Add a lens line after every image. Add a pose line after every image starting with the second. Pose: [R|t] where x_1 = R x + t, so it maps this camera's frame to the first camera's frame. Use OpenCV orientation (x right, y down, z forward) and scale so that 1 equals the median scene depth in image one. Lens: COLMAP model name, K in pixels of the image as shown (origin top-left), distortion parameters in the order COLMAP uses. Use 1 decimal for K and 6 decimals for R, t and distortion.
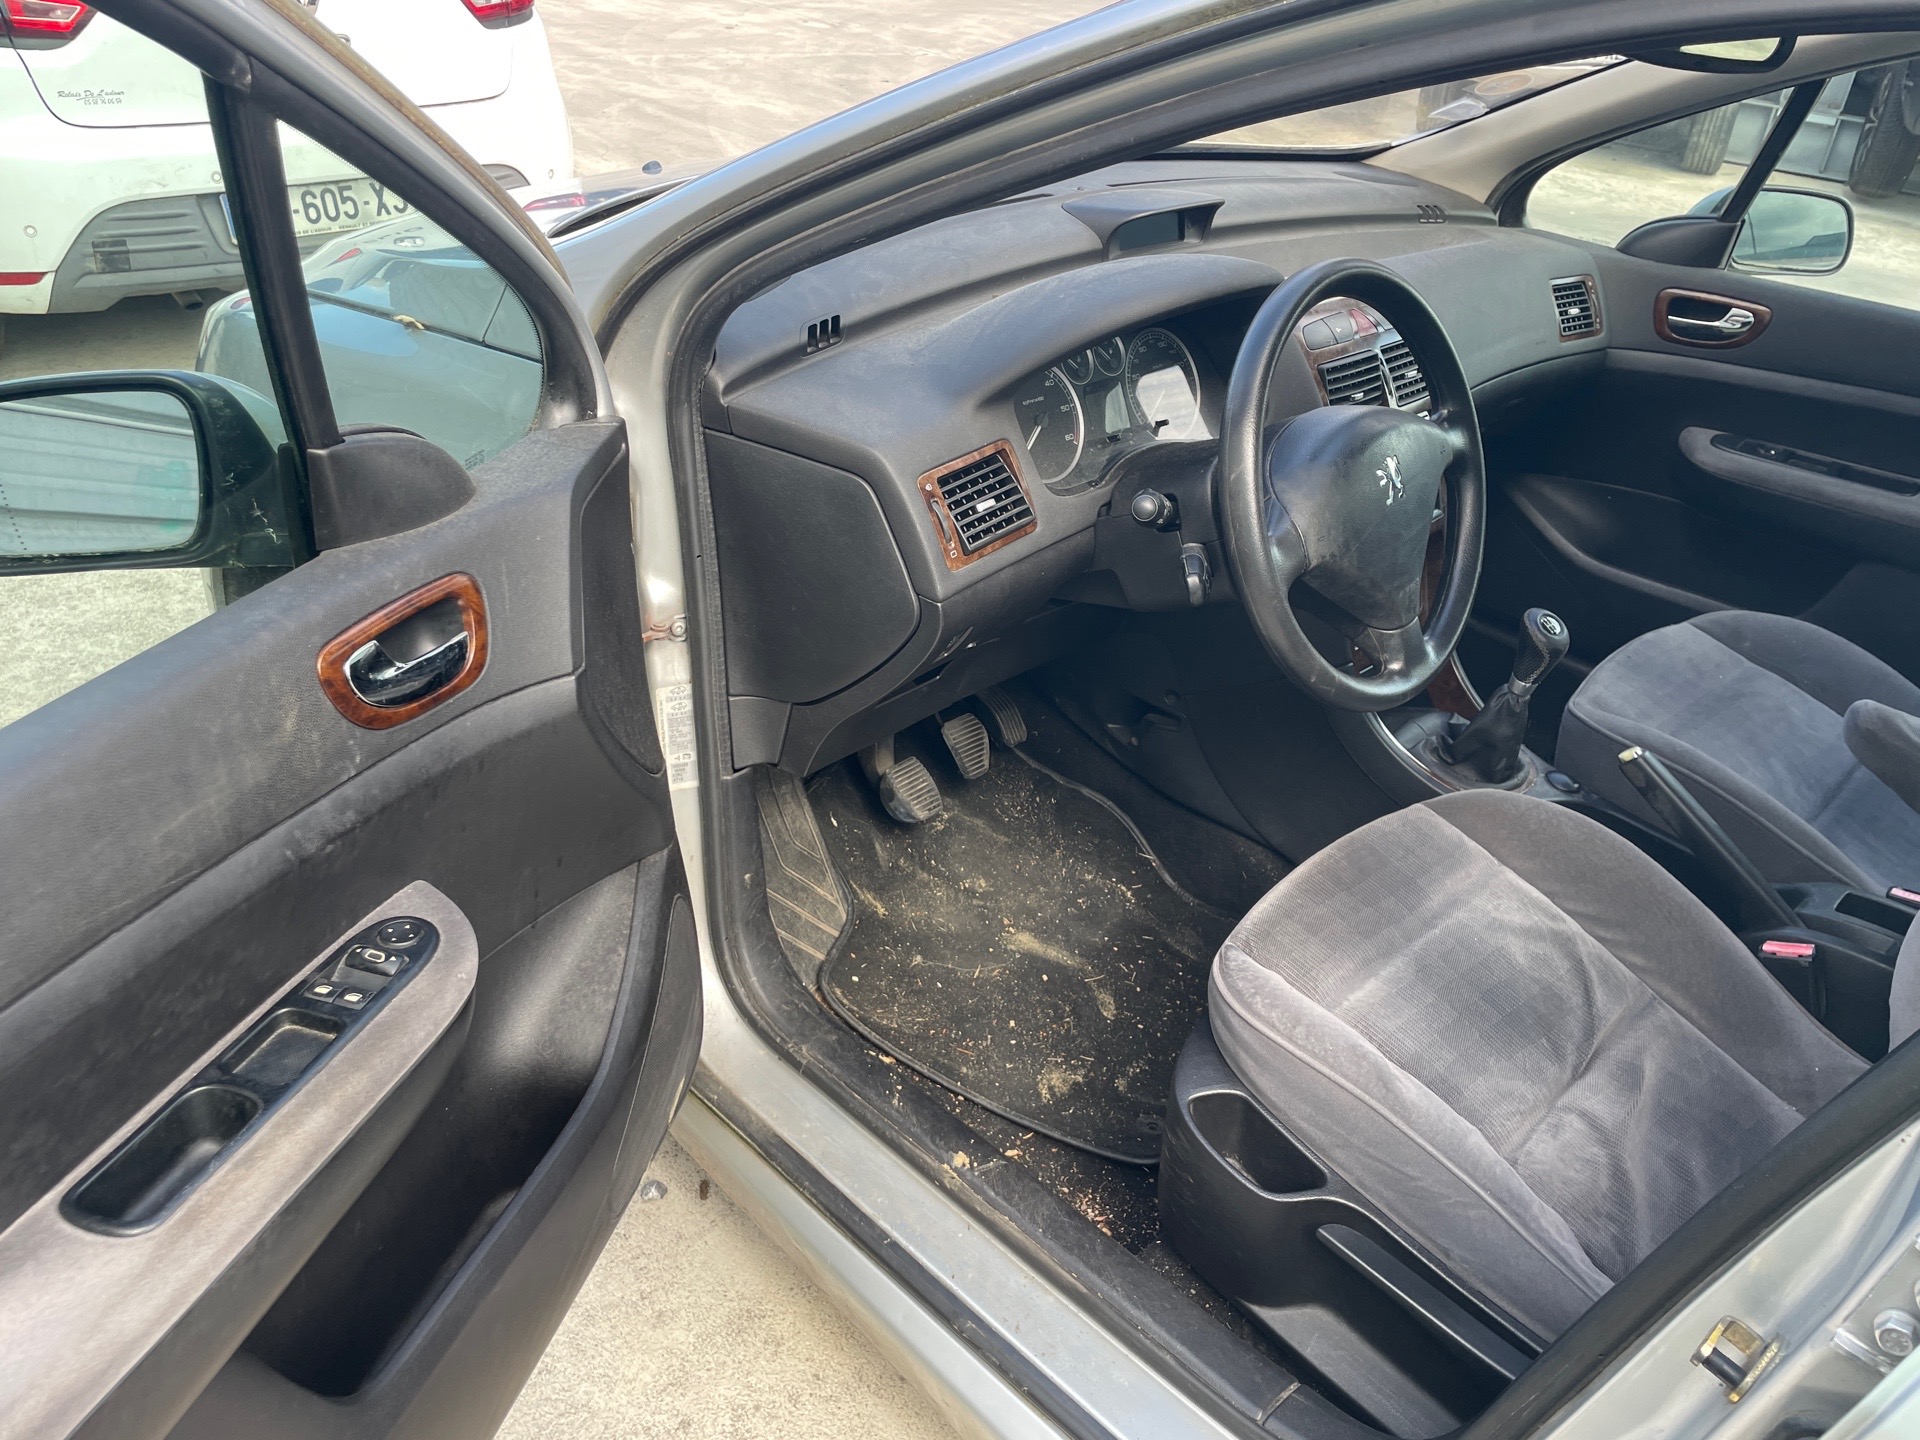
lens RADIAL K [[1457.7, 0, 969.9], [0, 1457.7, 719.3], [0, 0, 1]] dist [0.079936, -0.106381]
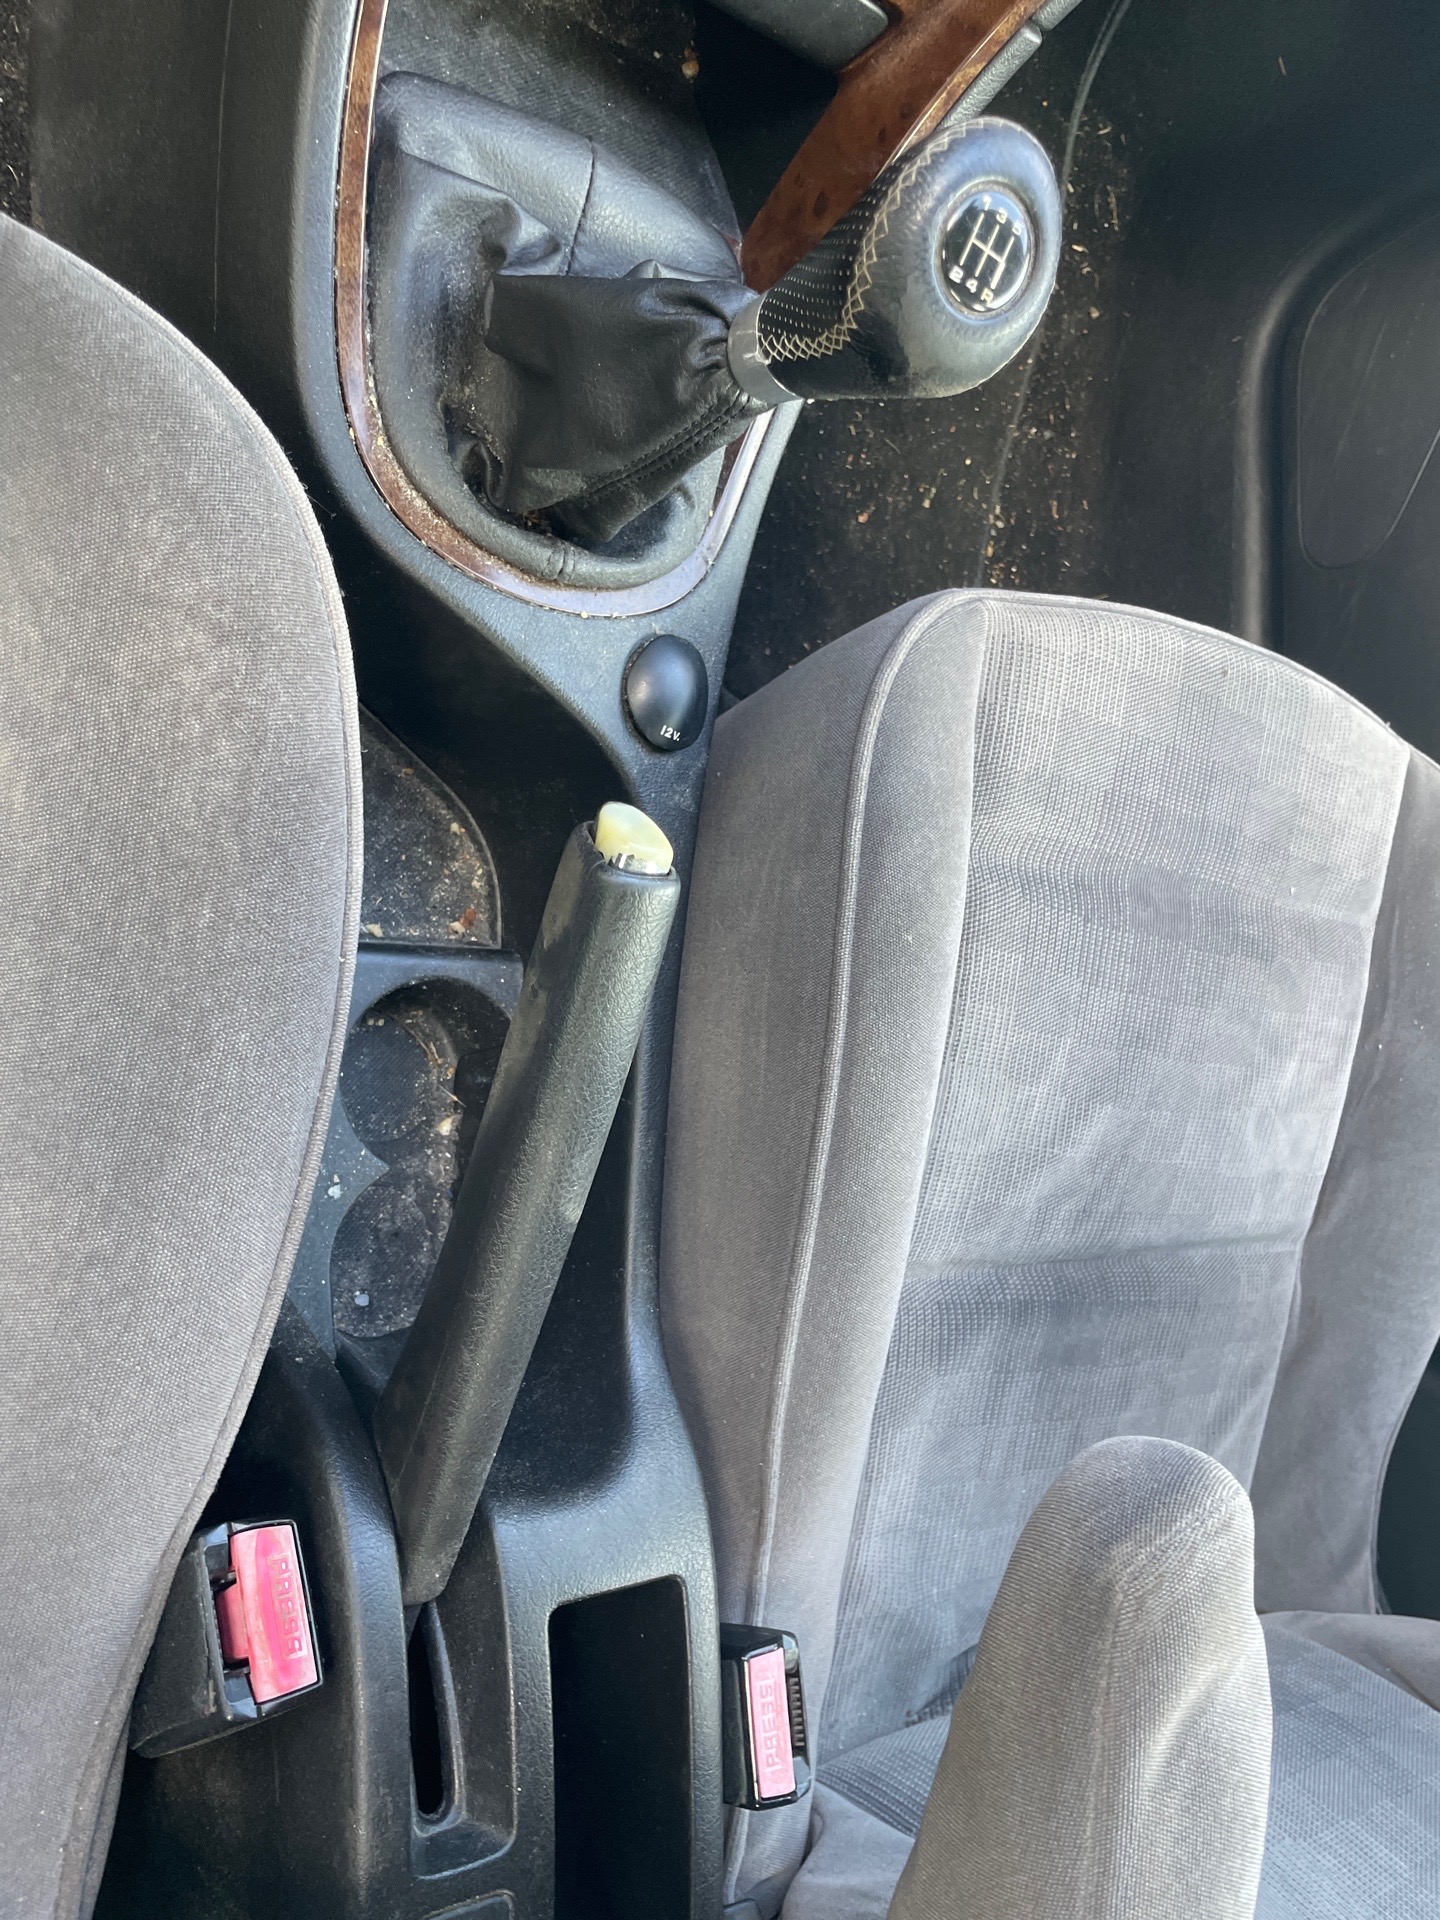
lens RADIAL K [[1457.7, 0, 737.8], [0, 1457.7, 978.4], [0, 0, 1]] dist [0.079936, -0.106381]
pose [[0.573640, 0.757924, 0.310626, 0.428763], [-0.797475, 0.430196, 0.423043, -0.088594], [0.187004, -0.490391, 0.851203, 0.842295]]
